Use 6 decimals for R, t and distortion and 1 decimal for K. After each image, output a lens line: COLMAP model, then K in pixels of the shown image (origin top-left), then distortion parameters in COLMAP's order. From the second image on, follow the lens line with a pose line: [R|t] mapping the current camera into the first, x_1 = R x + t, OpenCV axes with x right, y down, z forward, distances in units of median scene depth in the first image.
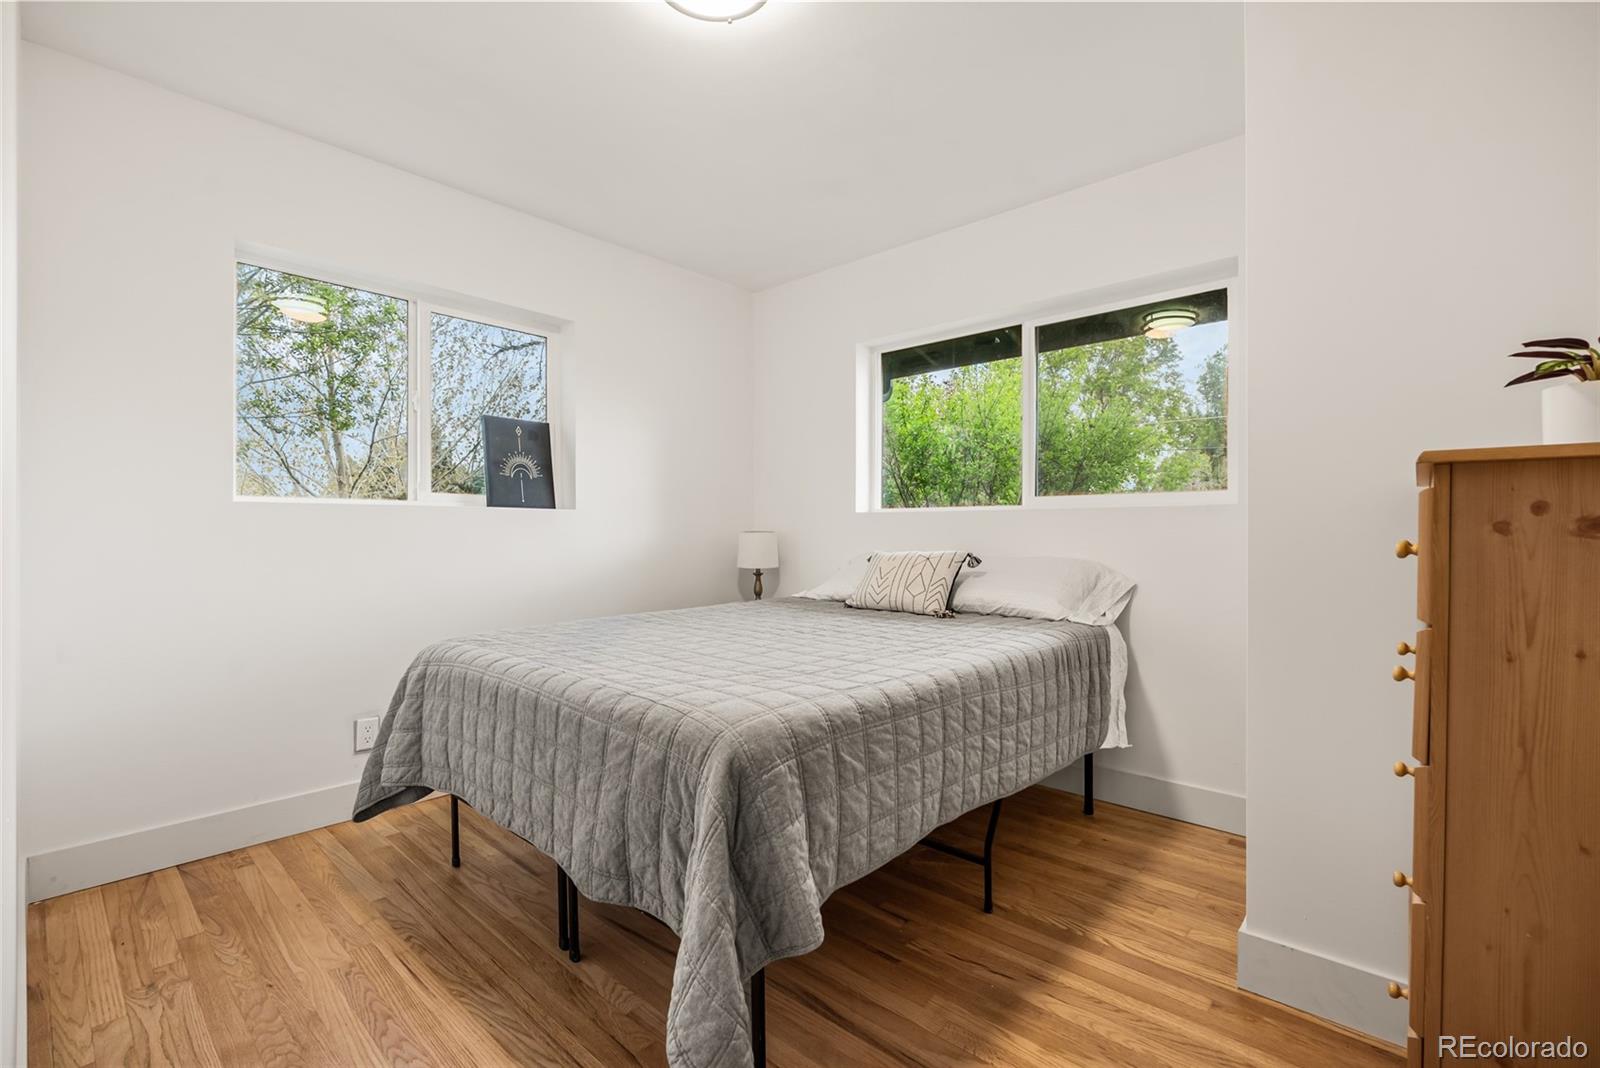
lens RADIAL K [[711.0, 0, 801.9], [0, 711.0, 532.8], [0, 0, 1]] dist [-0.004747, 0.000317]
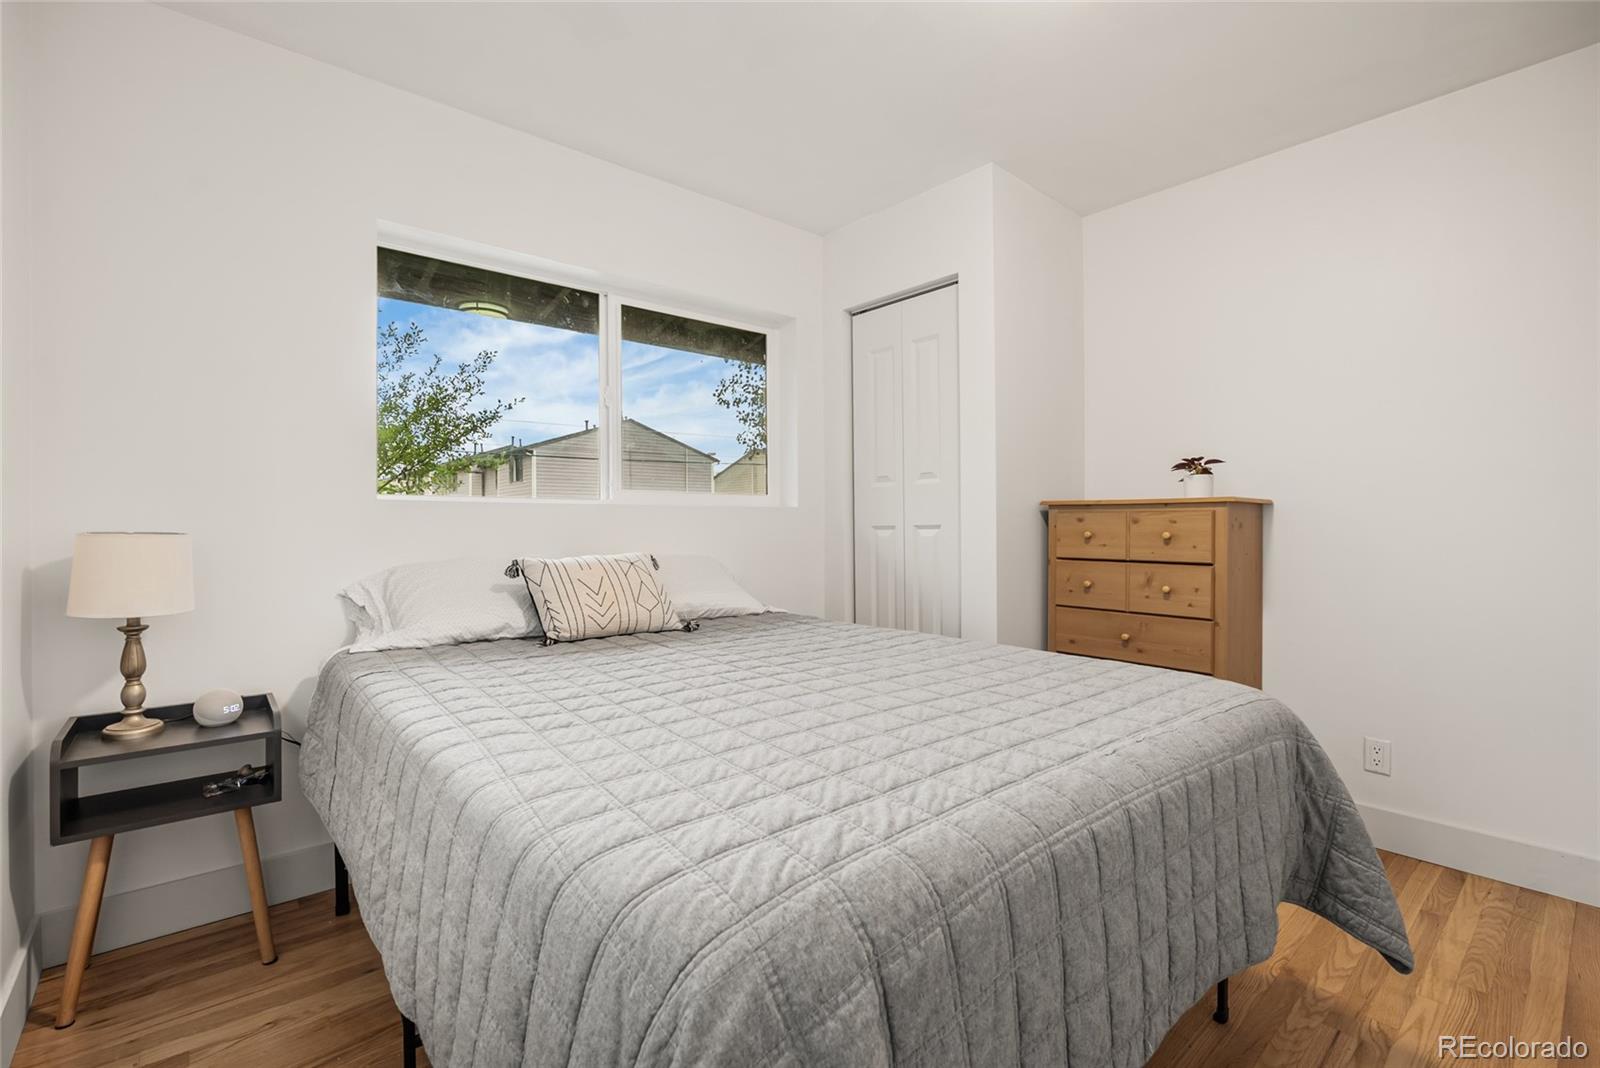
lens RADIAL K [[711.0, 0, 801.9], [0, 711.0, 532.8], [0, 0, 1]] dist [-0.004747, 0.000317]
pose [[0.133683, -0.006397, 0.991003, -0.563952], [0.010460, 0.999933, 0.005043, 0.000238], [-0.990969, 0.009691, 0.133741, 0.673834]]
